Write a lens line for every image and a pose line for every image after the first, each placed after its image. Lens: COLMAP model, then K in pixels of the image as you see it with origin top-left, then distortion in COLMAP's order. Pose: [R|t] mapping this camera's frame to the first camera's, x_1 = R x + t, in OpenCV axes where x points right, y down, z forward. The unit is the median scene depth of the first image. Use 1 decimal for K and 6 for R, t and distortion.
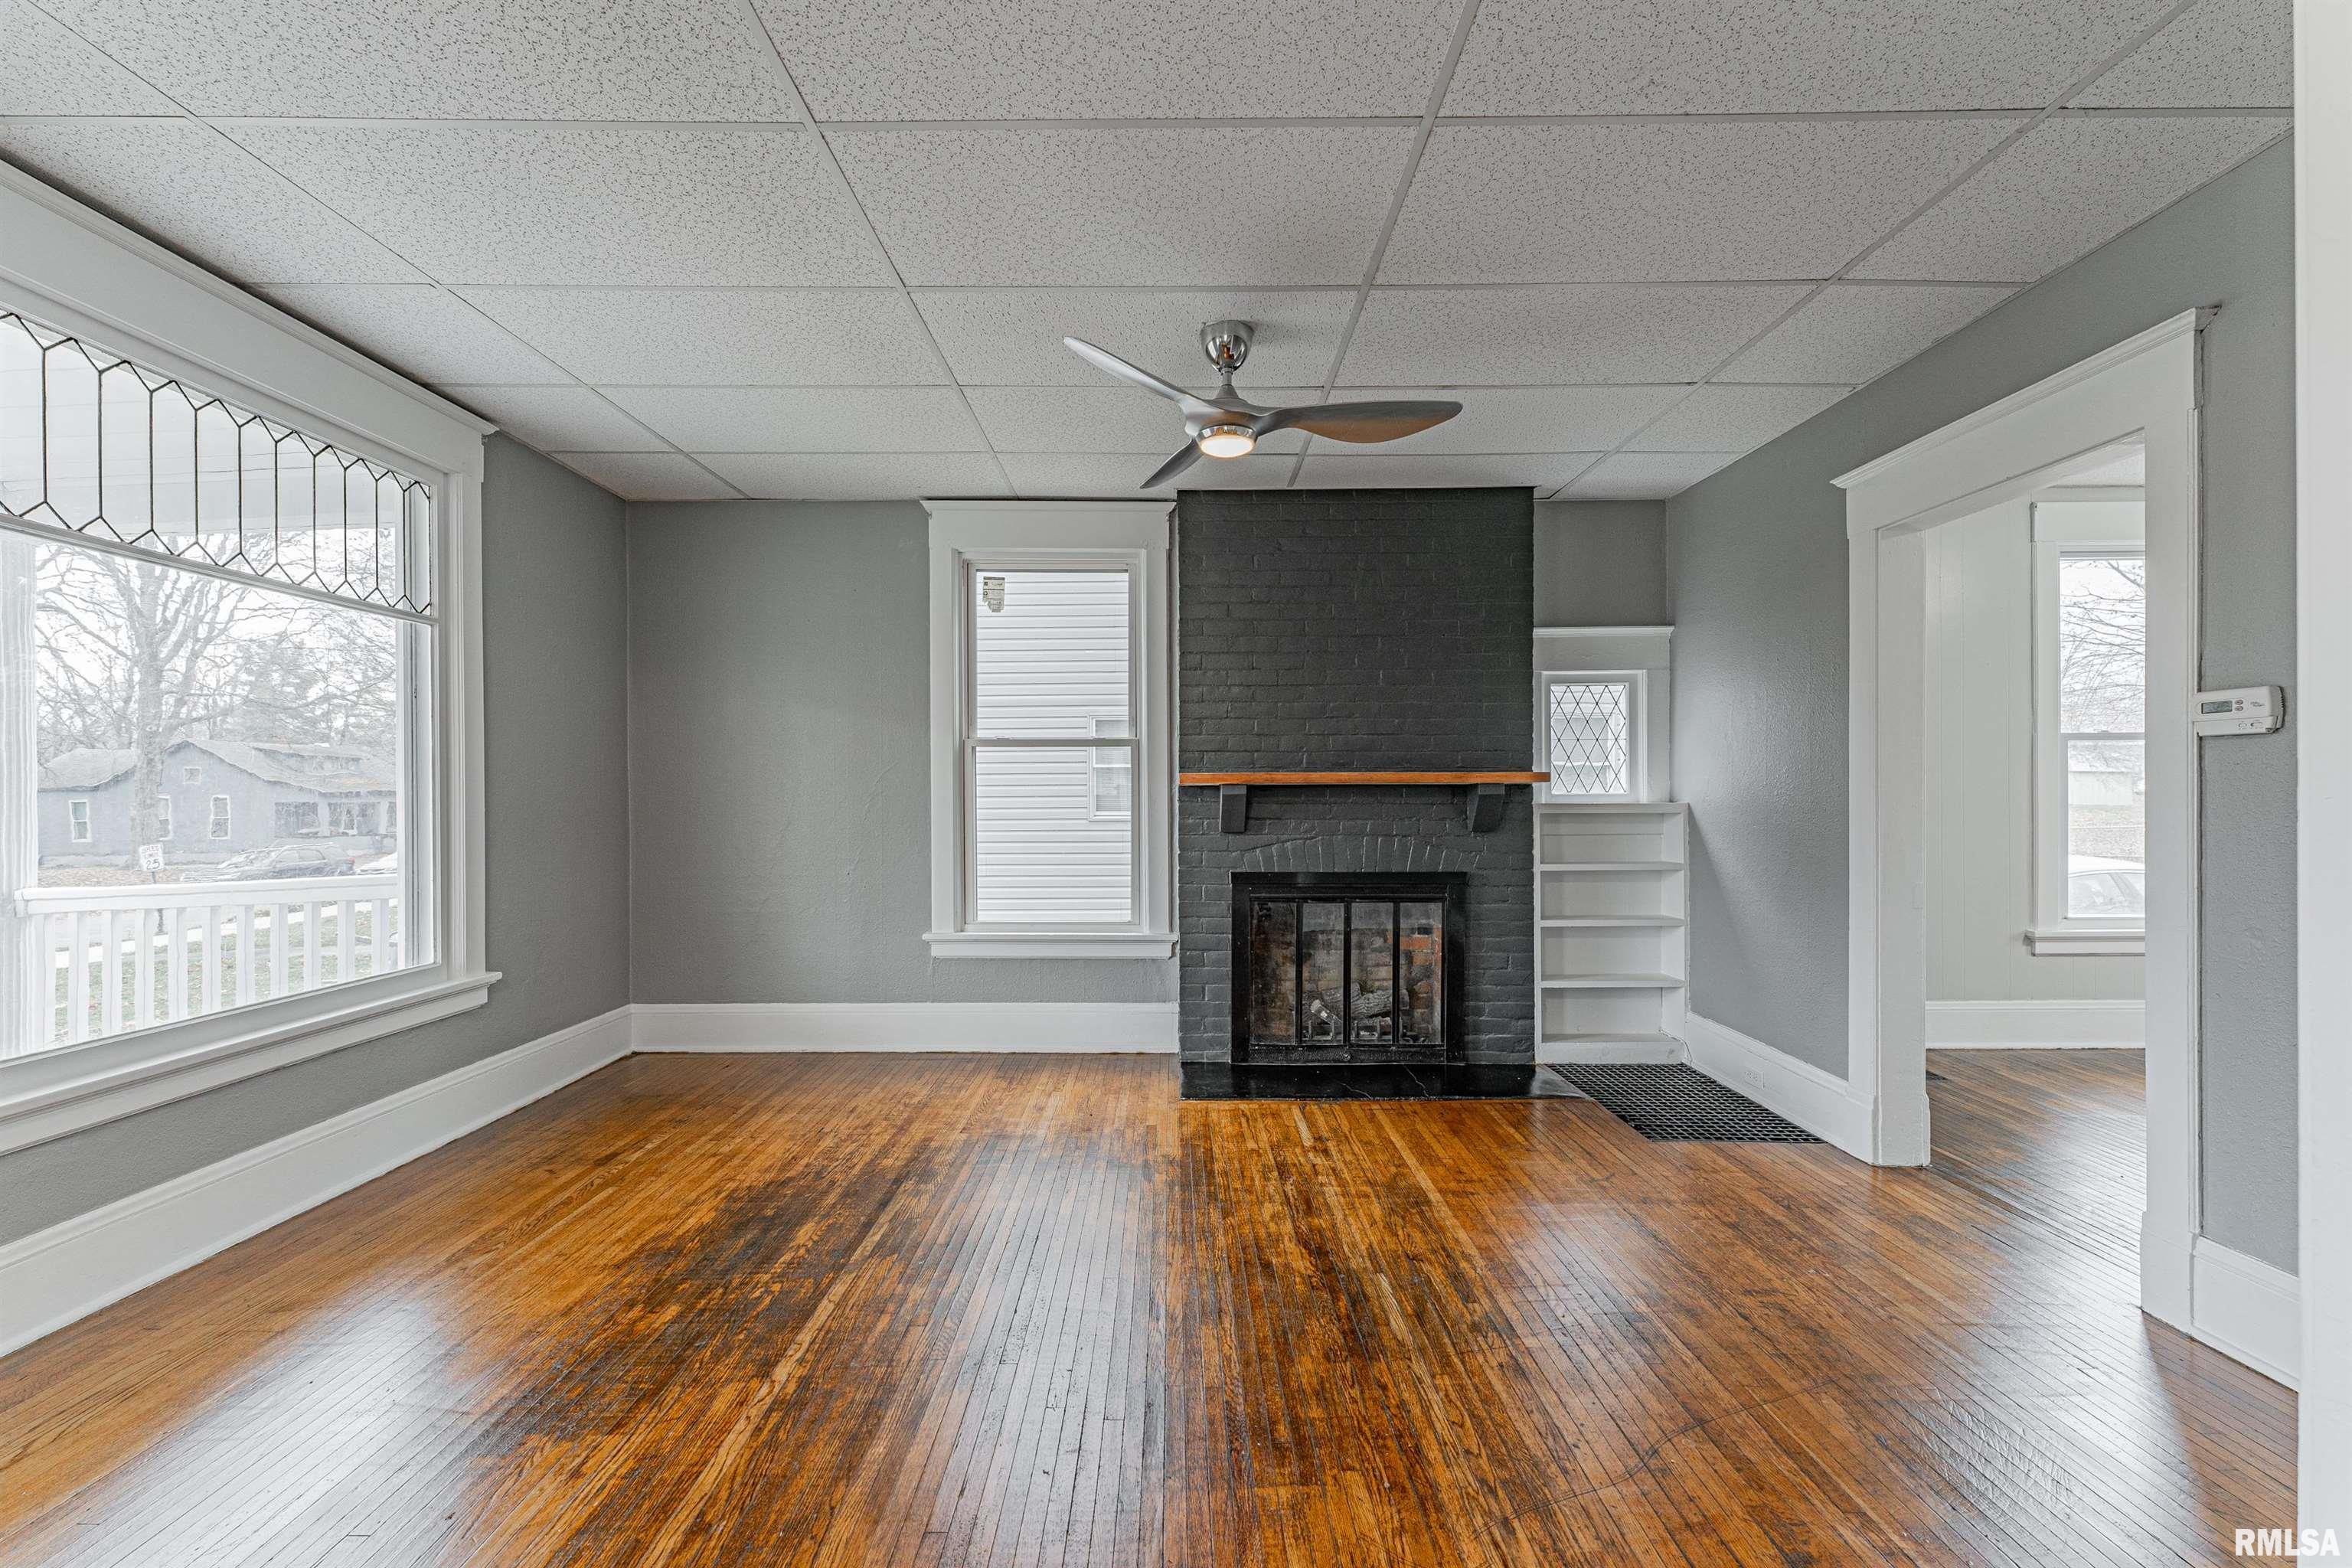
lens RADIAL K [[957.4, 0, 1164.4], [0, 957.4, 789.2], [0, 0, 1]] dist [0.003710, 0.000091]
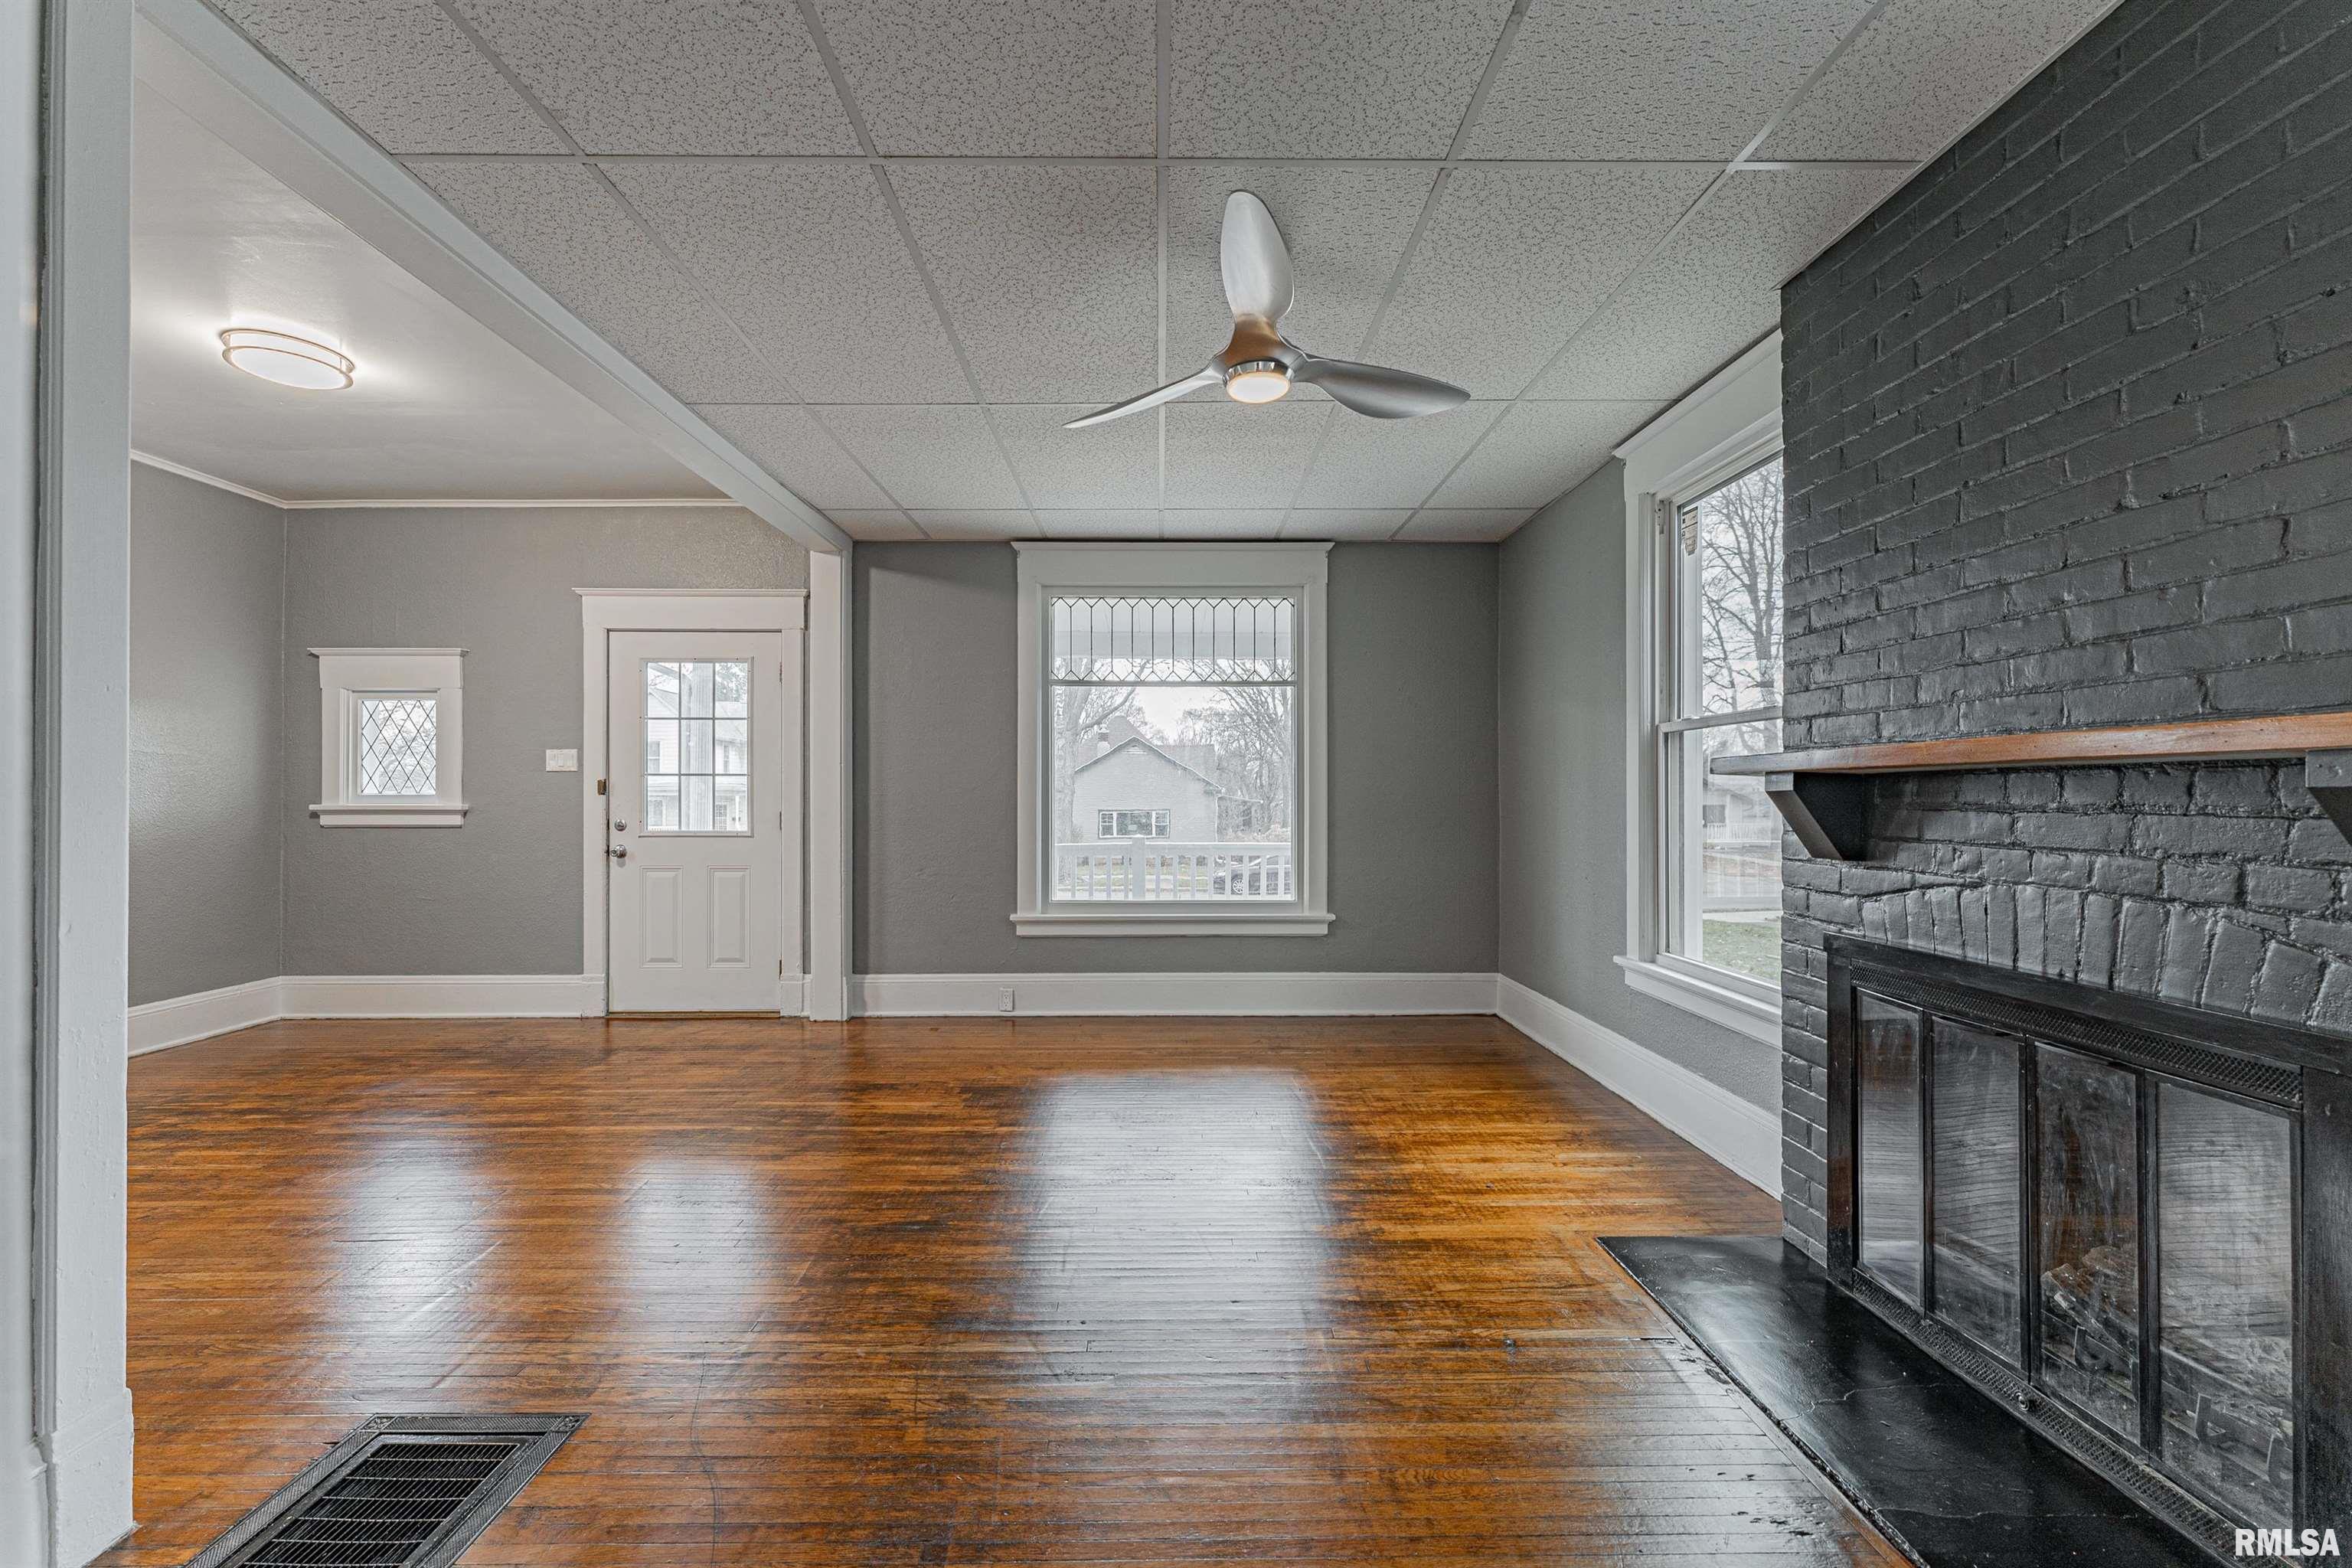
lens RADIAL K [[957.4, 0, 1174.3], [0, 957.4, 780.4], [0, 0, 1]] dist [0.003710, 0.000091]
pose [[-0.002941, -0.015174, -0.999881, 0.787737], [0.002836, 0.999881, -0.015183, 0.008286], [0.999992, -0.002881, -0.002898, 0.784233]]
